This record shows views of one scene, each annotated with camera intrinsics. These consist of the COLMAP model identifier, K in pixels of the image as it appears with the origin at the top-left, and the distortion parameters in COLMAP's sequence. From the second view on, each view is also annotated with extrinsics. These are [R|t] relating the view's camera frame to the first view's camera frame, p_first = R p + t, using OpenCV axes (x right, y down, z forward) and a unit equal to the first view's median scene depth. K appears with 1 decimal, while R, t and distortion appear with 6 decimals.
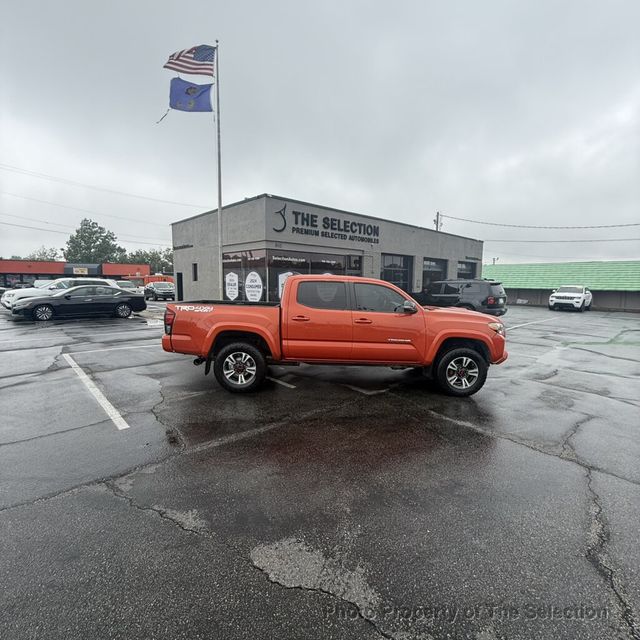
lens RADIAL K [[357.7, 0, 333.3], [0, 357.7, 301.8], [0, 0, 1]] dist [0.011893, 0.003446]
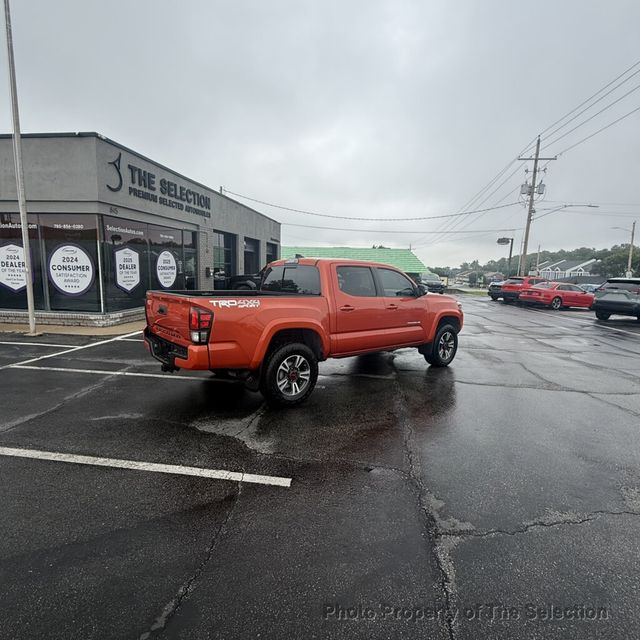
lens RADIAL K [[377.1, 0, 333.4], [0, 377.1, 301.2], [0, 0, 1]] dist [0.000516, 0.002292]
pose [[0.766443, -0.051000, 0.640284, -0.310112], [0.017450, 0.998128, 0.058614, -0.011609], [-0.642075, -0.033752, 0.765899, 0.129819]]
